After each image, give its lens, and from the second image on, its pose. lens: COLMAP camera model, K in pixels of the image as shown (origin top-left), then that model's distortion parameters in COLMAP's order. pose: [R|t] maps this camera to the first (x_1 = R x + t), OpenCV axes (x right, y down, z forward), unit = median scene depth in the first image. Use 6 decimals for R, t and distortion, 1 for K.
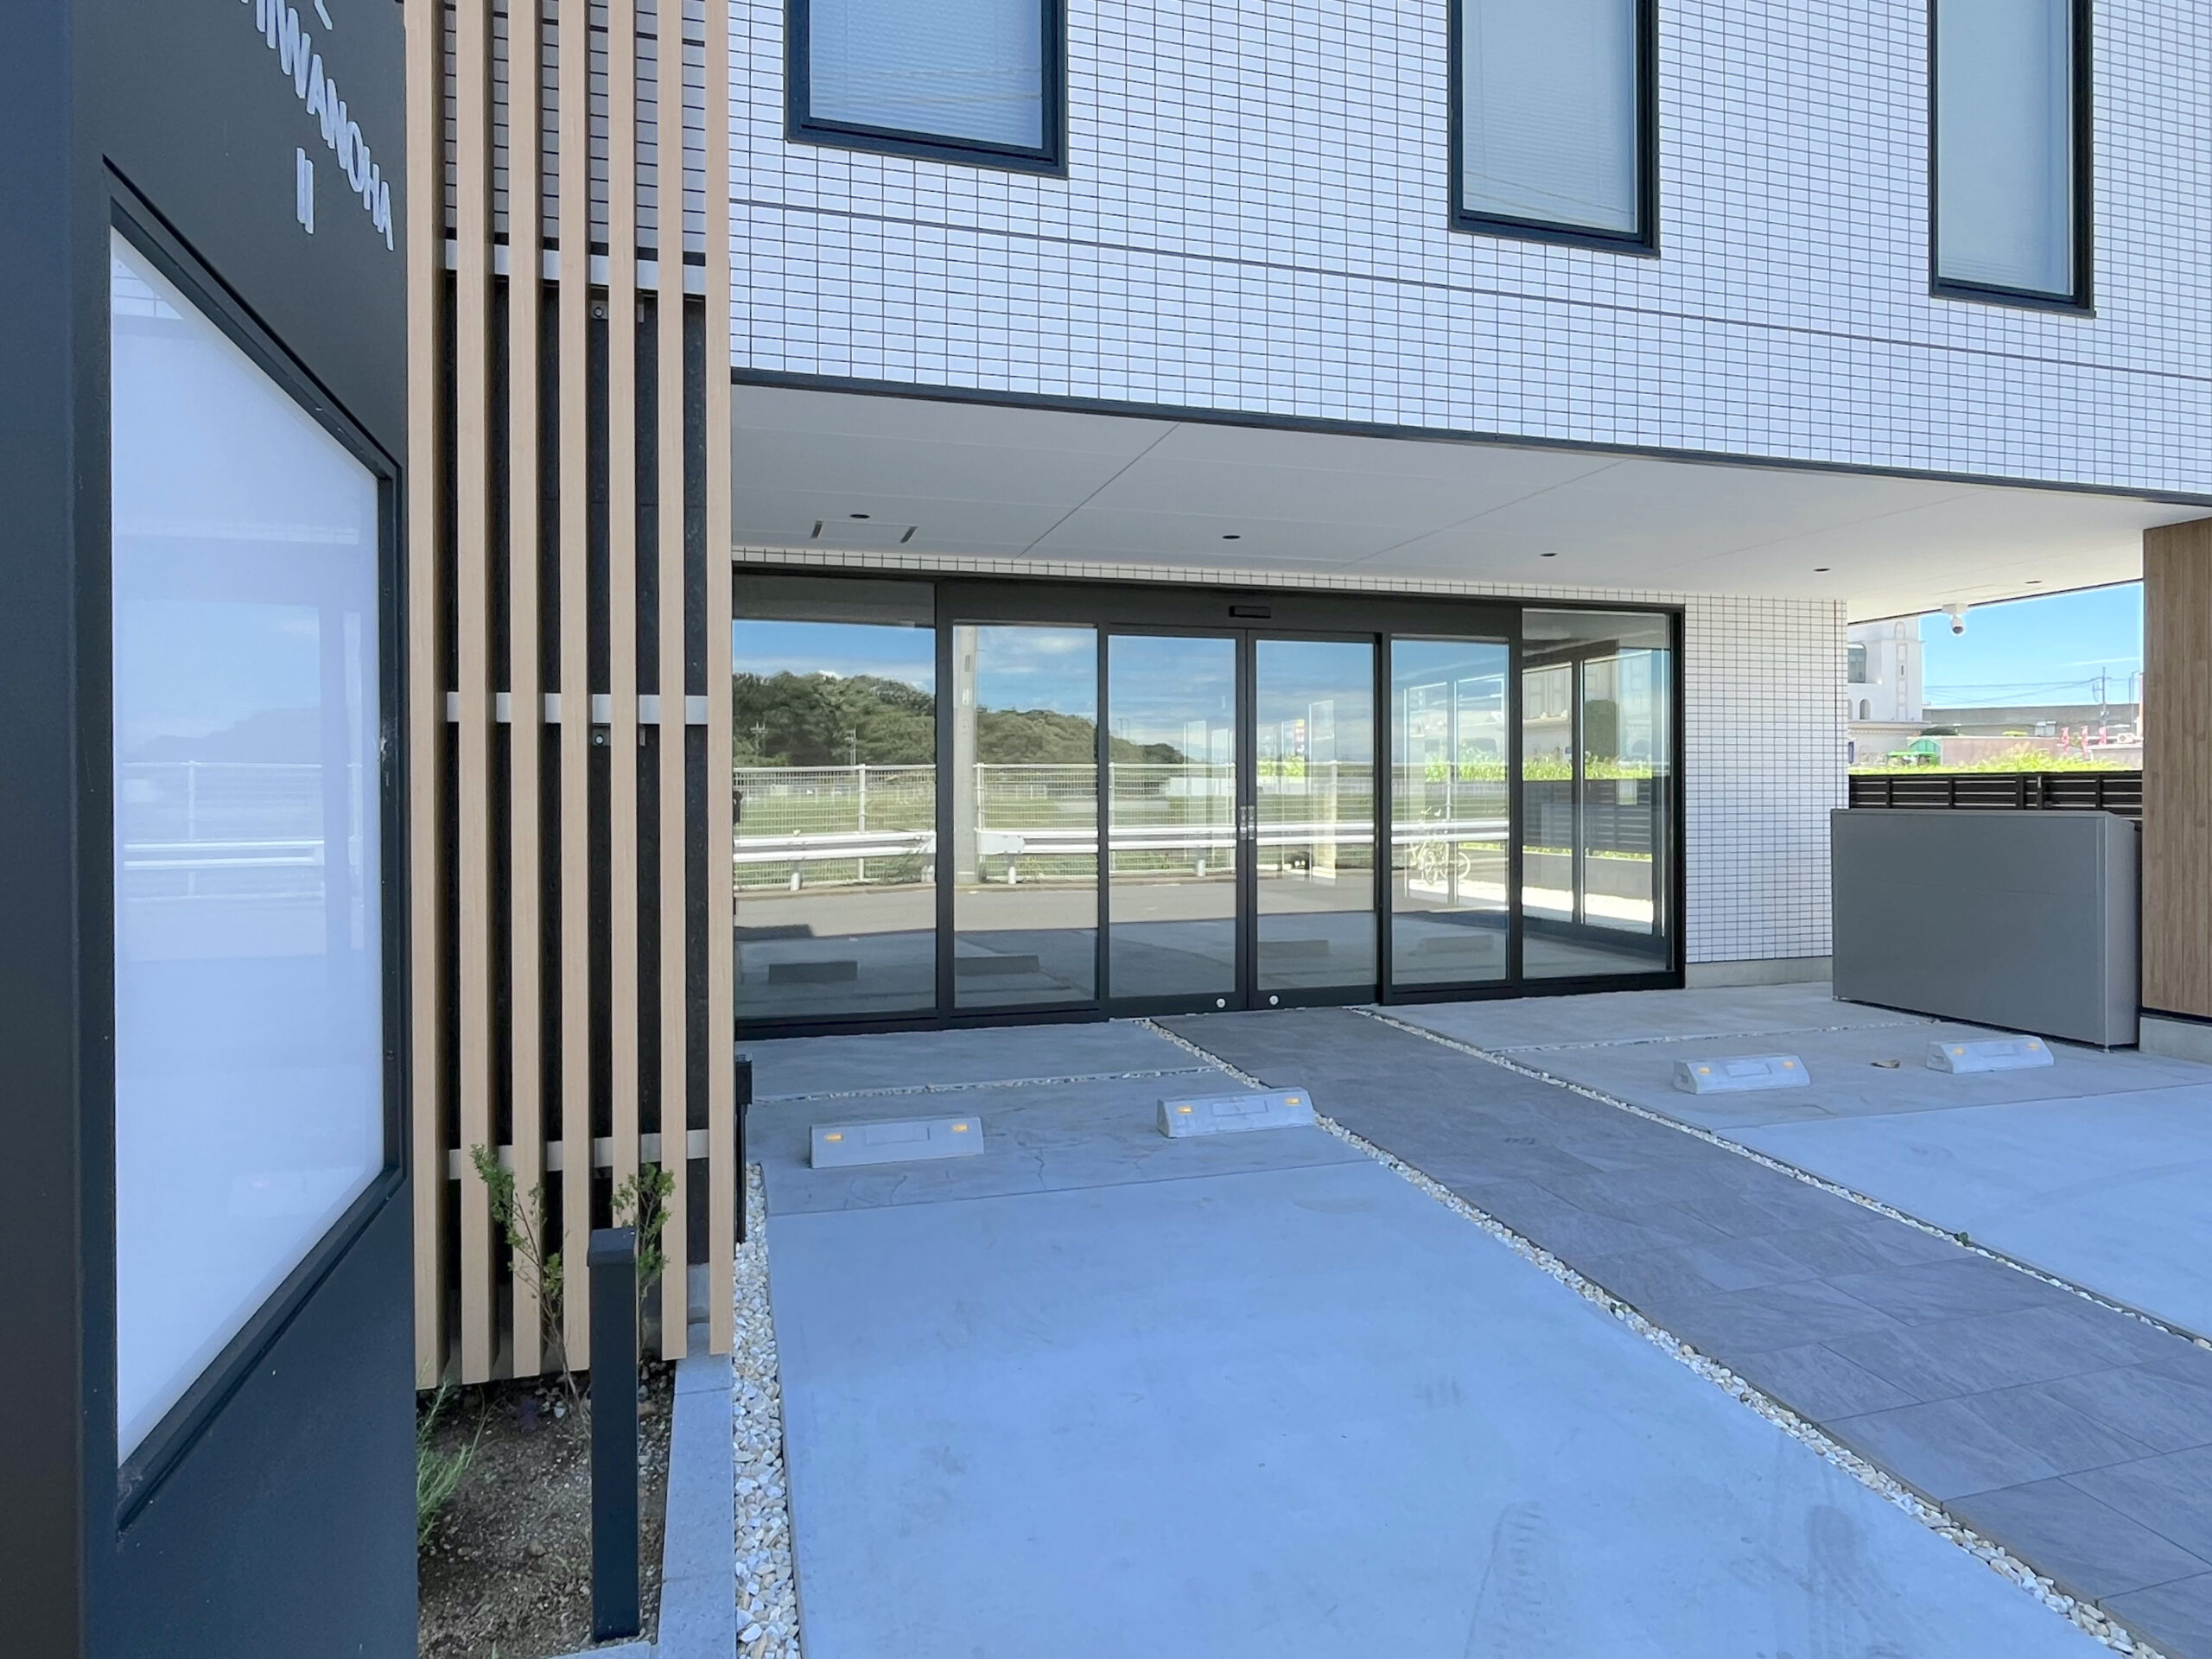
lens RADIAL K [[1307.9, 0, 1115.7], [0, 1307.9, 793.3], [0, 0, 1]] dist [0.001078, 0.002621]
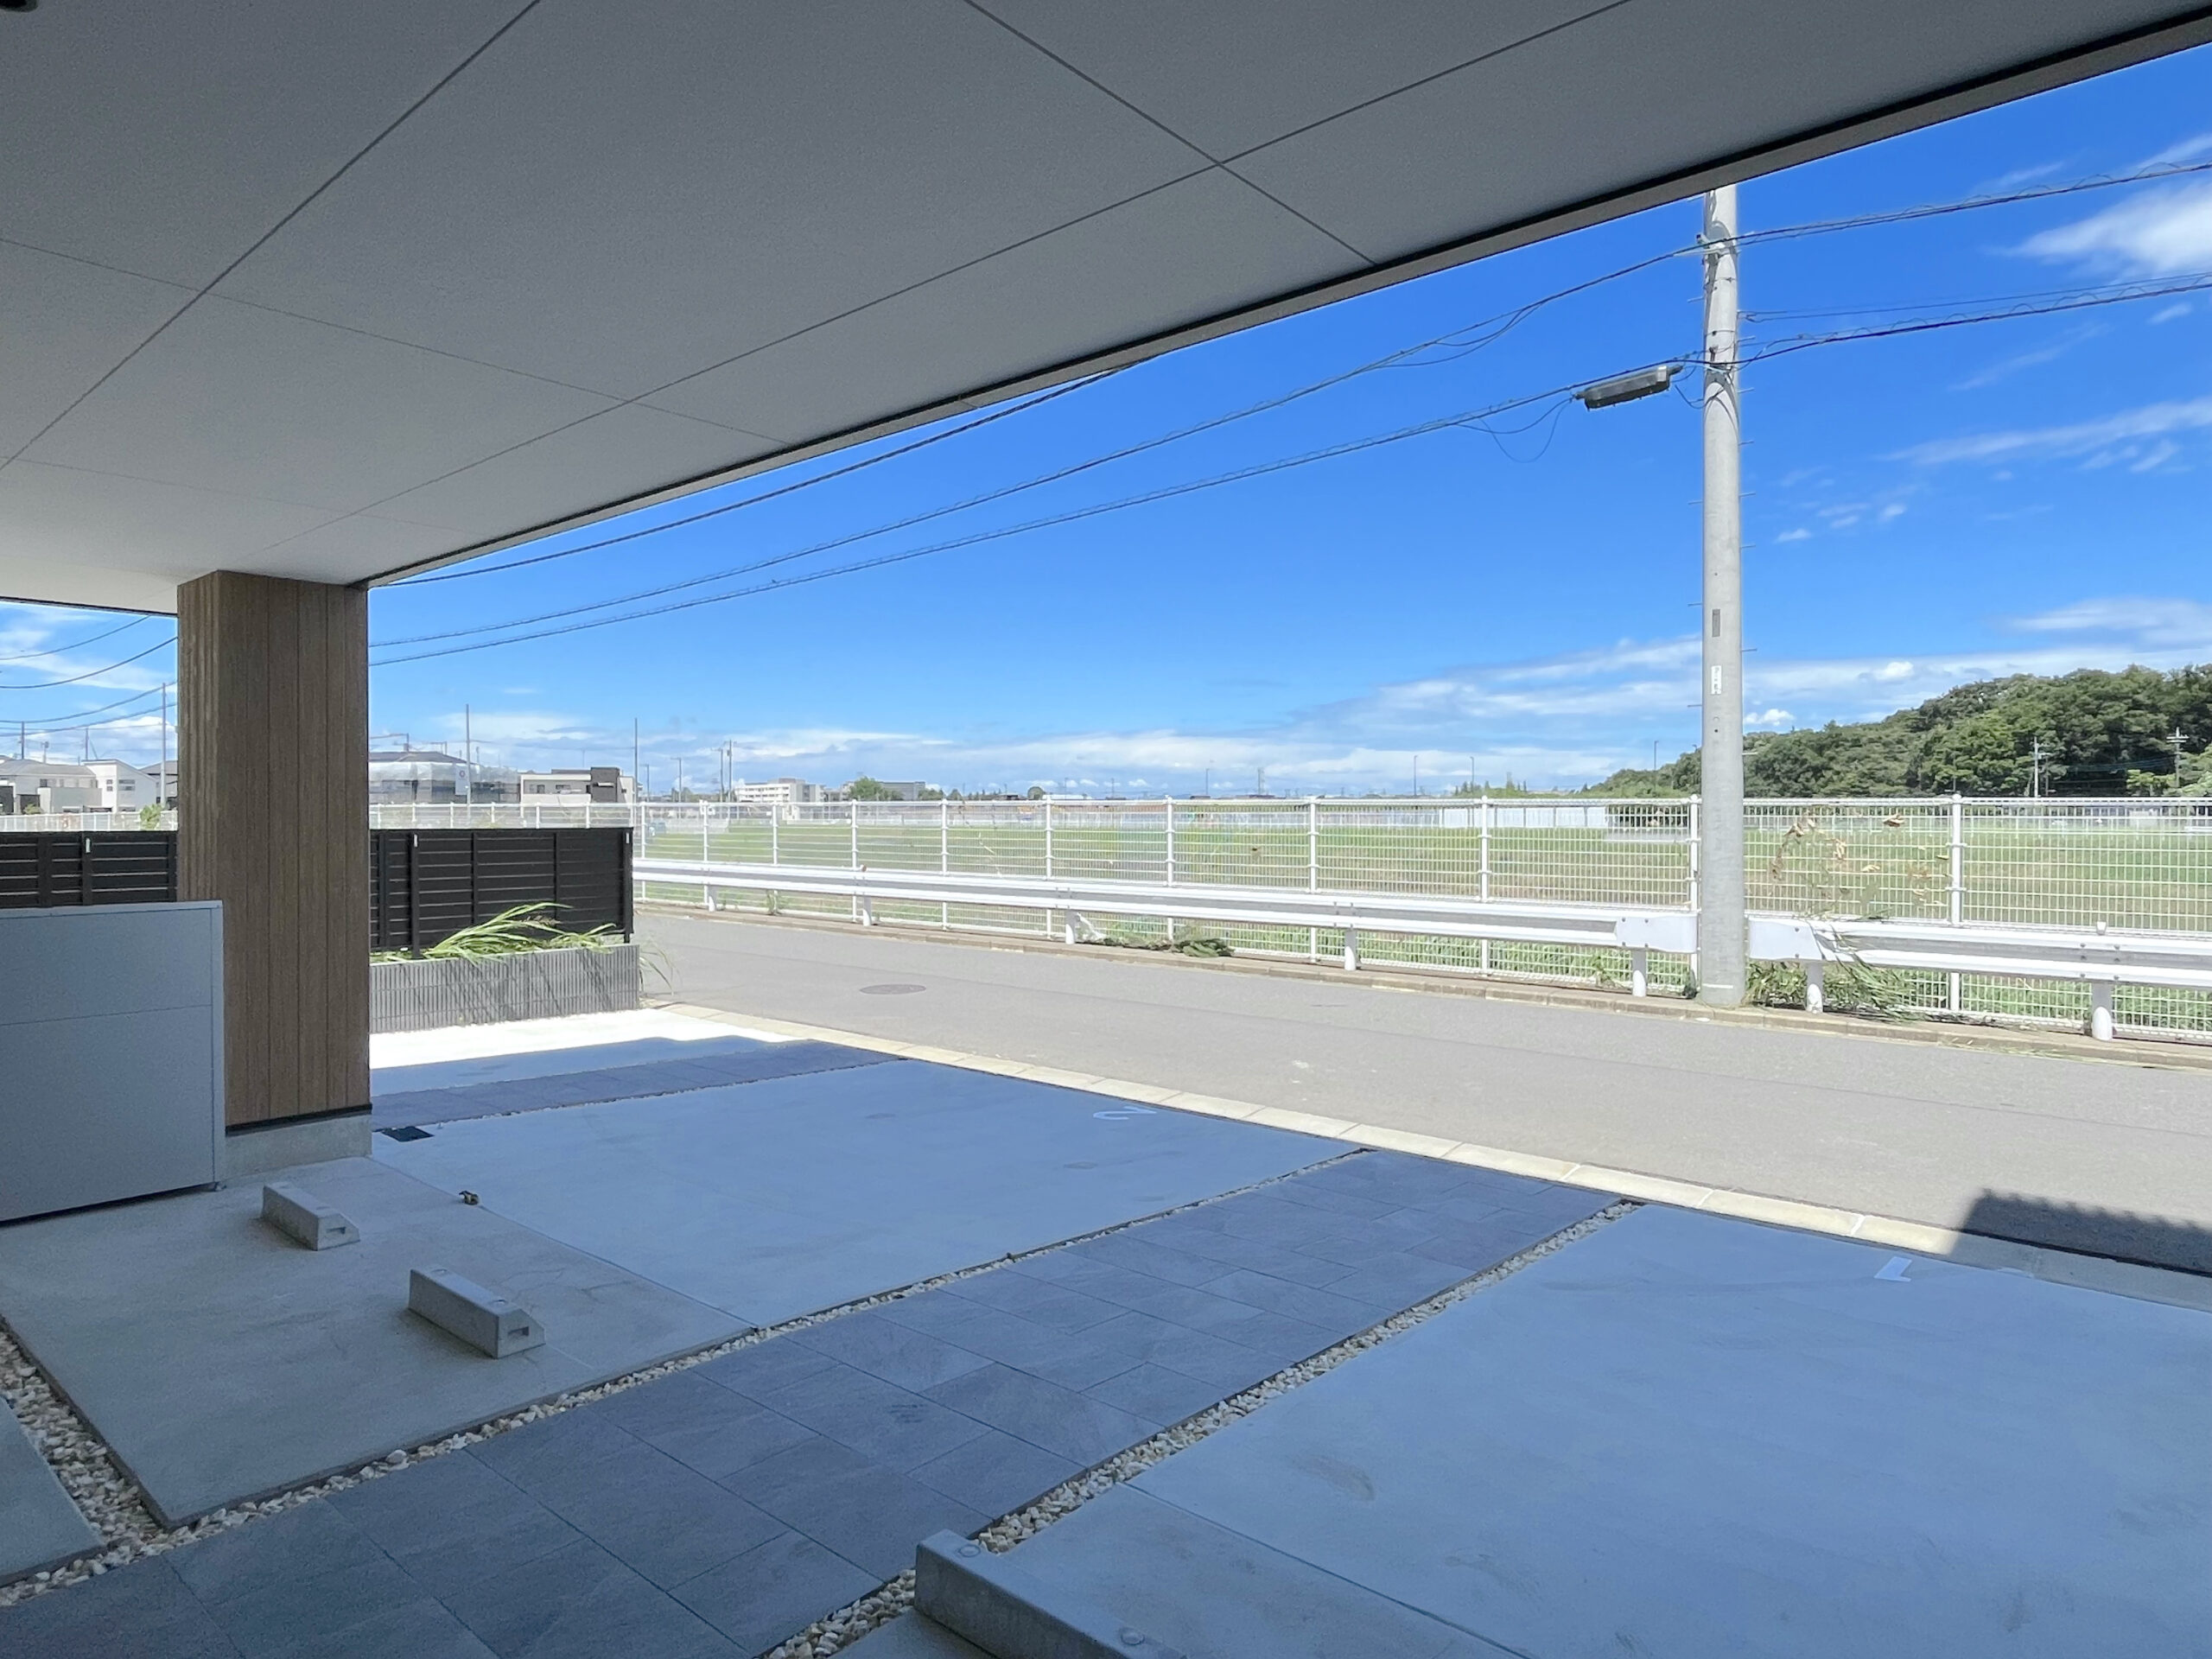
lens RADIAL K [[1305.8, 0, 1106.0], [0, 1305.8, 829.5], [0, 0, 1]] dist [-0.003723, -0.002129]
pose [[-0.543184, -0.002154, 0.839611, -0.253162], [0.004697, 0.999973, 0.005603, -0.034623], [-0.839601, 0.006987, -0.543159, 1.012014]]
